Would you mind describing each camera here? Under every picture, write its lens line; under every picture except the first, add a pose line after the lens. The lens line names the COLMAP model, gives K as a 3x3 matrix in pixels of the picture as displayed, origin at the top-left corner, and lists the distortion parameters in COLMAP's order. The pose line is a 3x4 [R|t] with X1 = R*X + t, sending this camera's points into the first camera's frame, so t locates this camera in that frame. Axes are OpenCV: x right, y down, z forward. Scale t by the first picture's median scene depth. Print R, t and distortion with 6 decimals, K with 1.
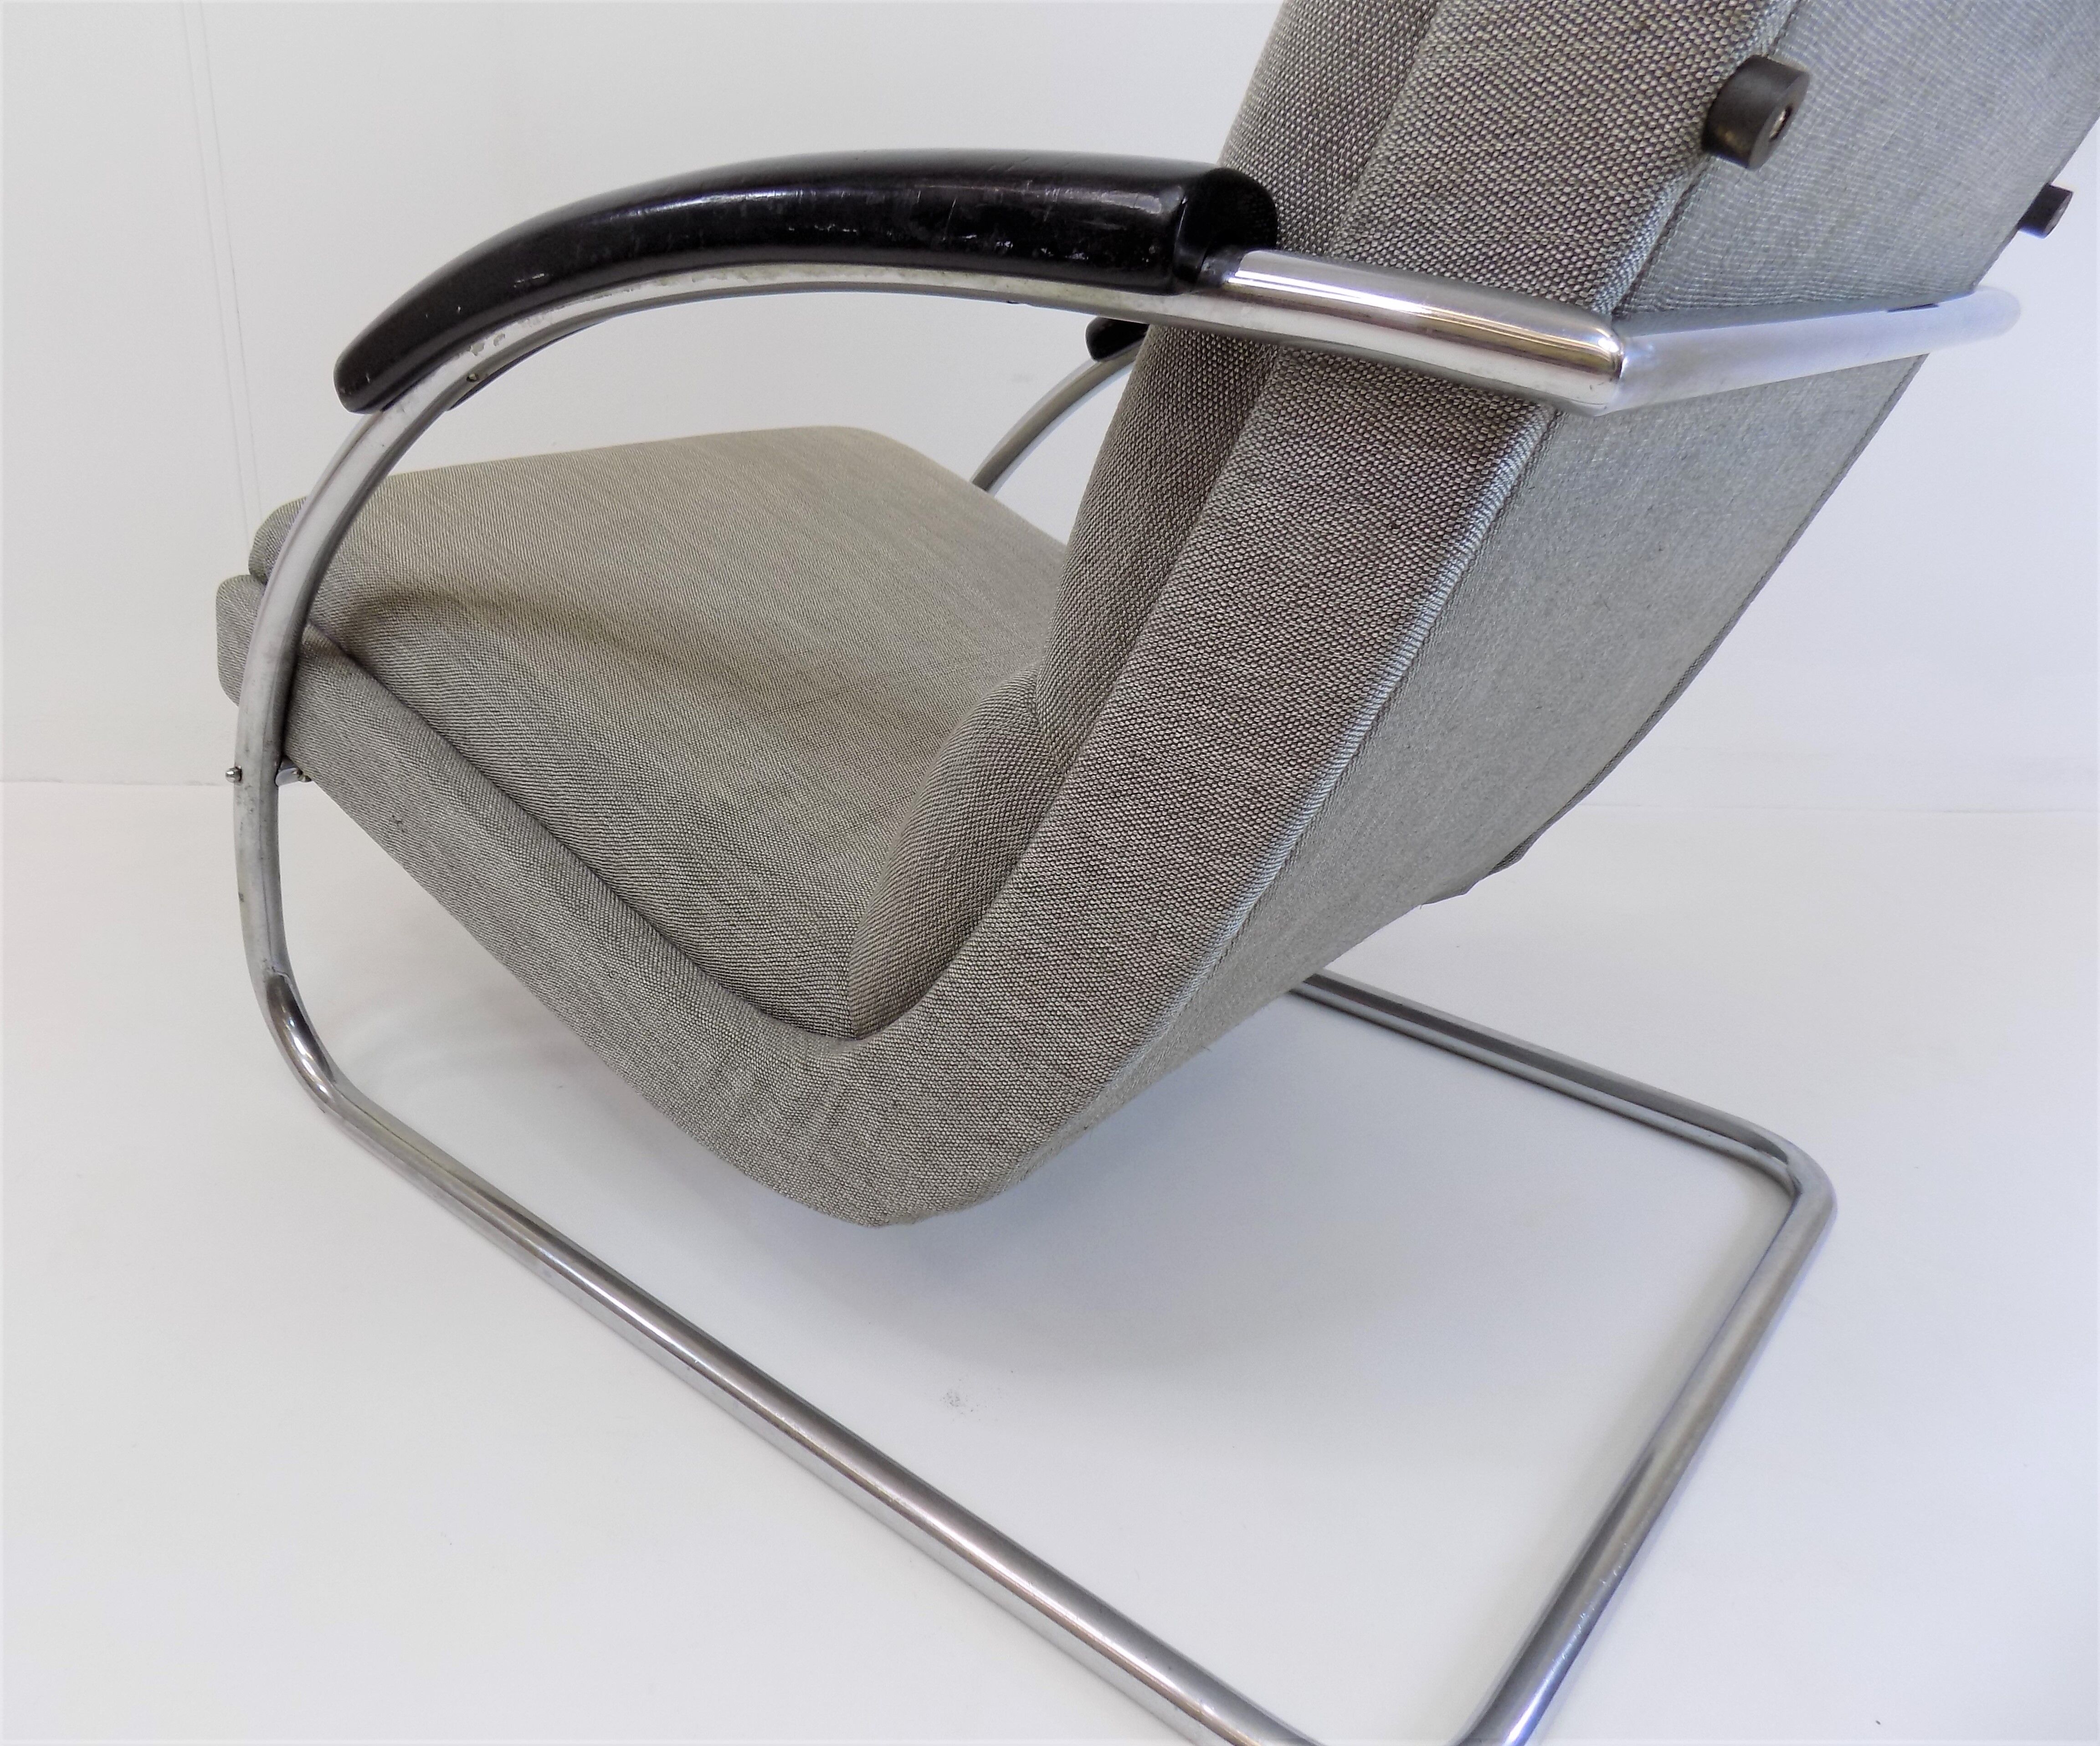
lens RADIAL K [[1573.8, 0, 948.8], [0, 1573.8, 876.3], [0, 0, 1]] dist [-0.101899, 0.103784]
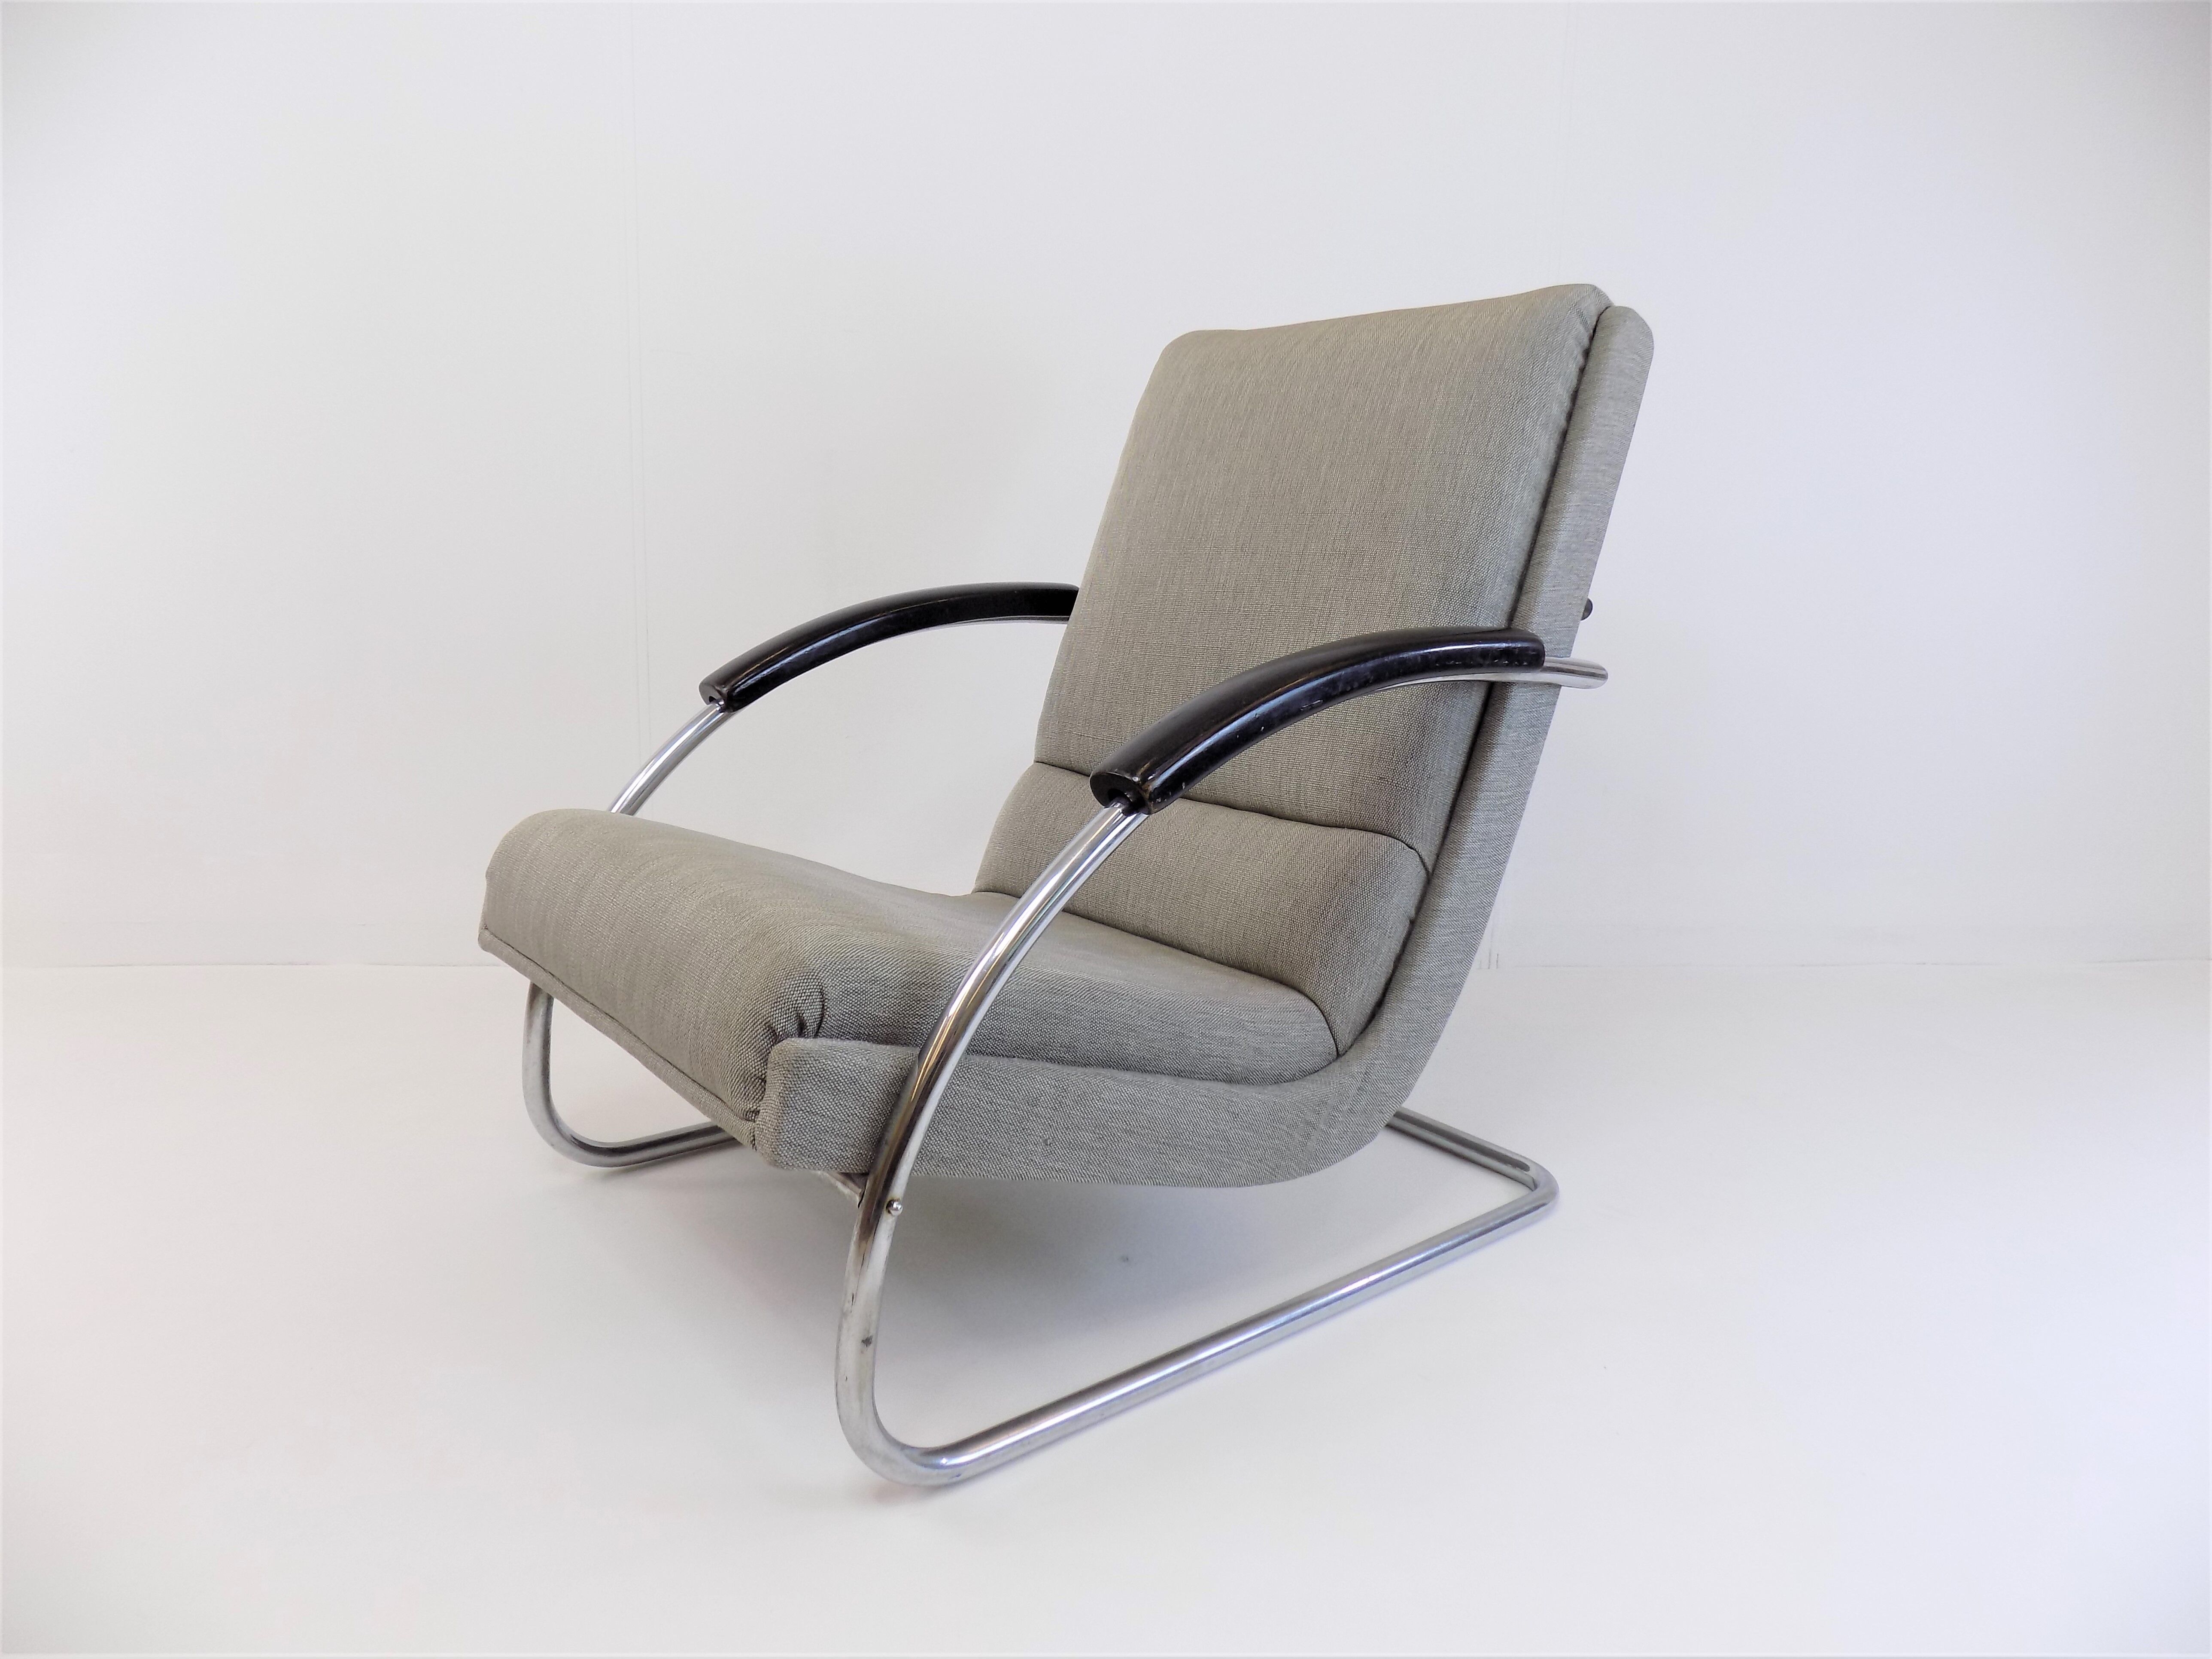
lens RADIAL K [[1484.4, 0, 1106.0], [0, 1484.4, 829.5], [0, 0, 1]] dist [-0.051152, 0.001112]
pose [[0.181654, -0.239445, 0.953765, -1.616498], [0.365992, 0.916685, 0.160429, -0.496754], [-0.912717, 0.319928, 0.254154, 0.655764]]
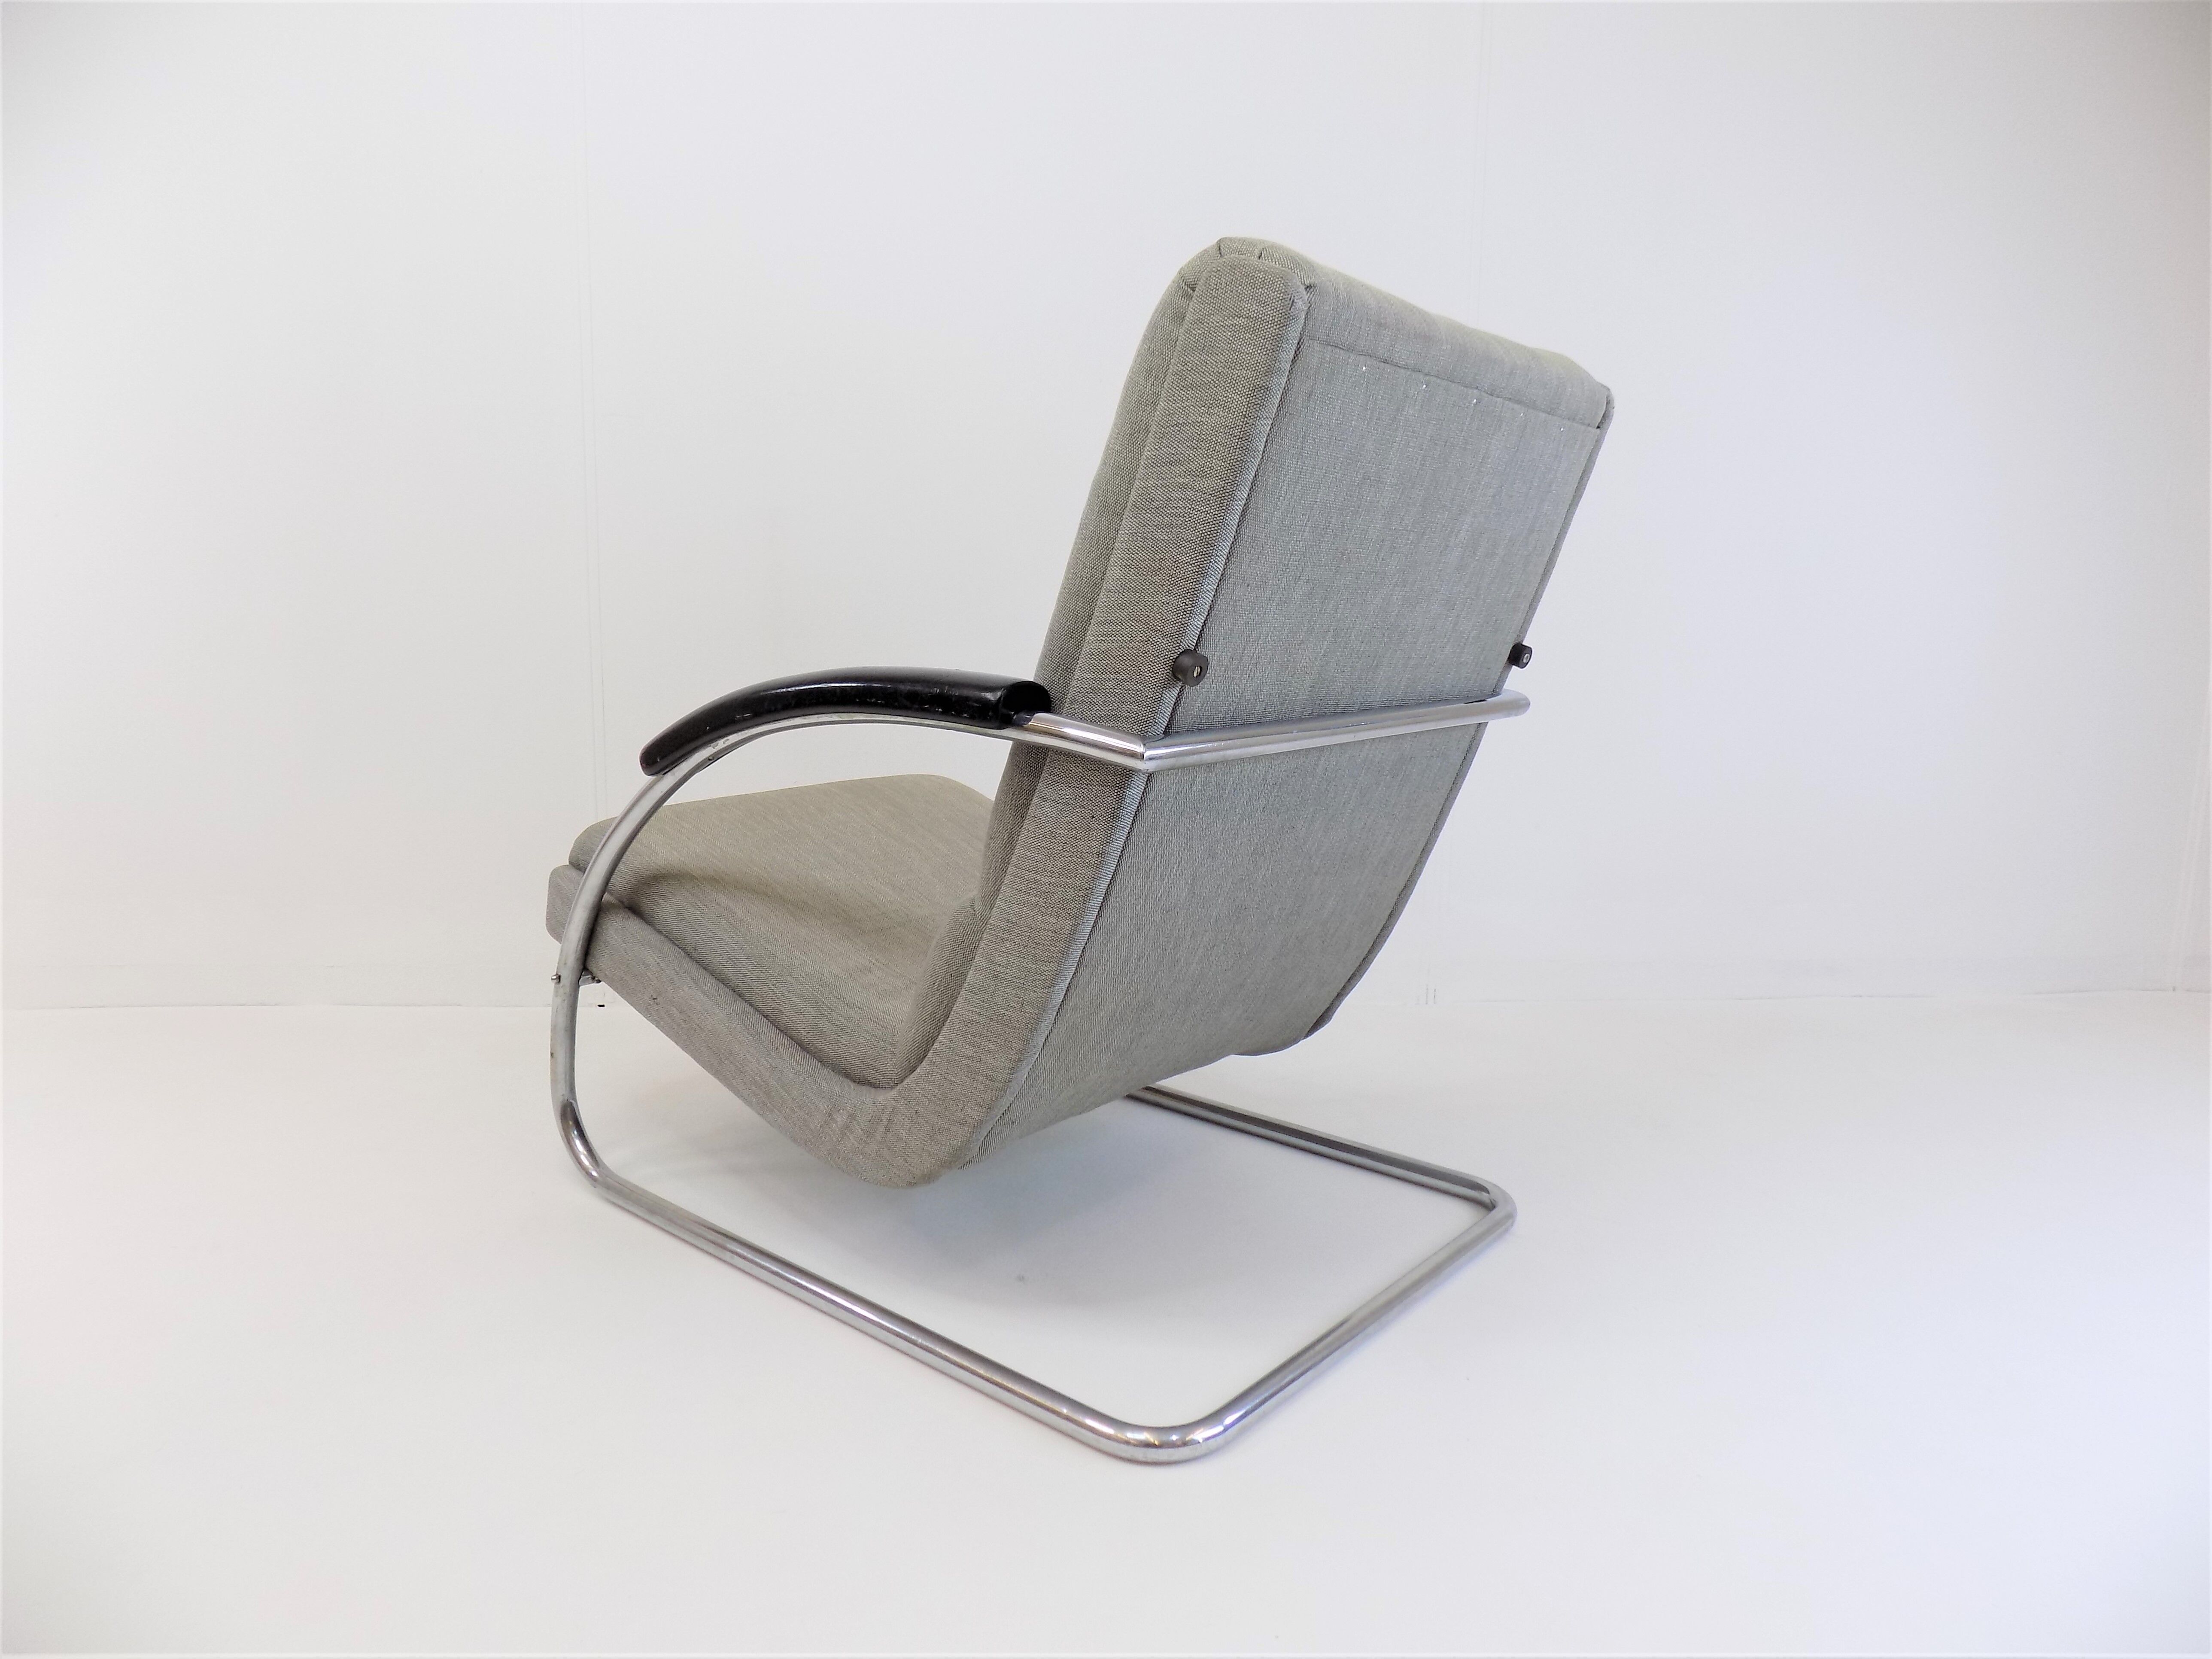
lens RADIAL K [[1484.4, 0, 1106.0], [0, 1484.4, 829.5], [0, 0, 1]] dist [-0.051152, 0.001112]
pose [[0.999696, -0.023372, 0.007912, 0.170586], [0.024568, 0.972609, -0.231144, 0.202777], [-0.002293, 0.231268, 0.972887, -0.770130]]
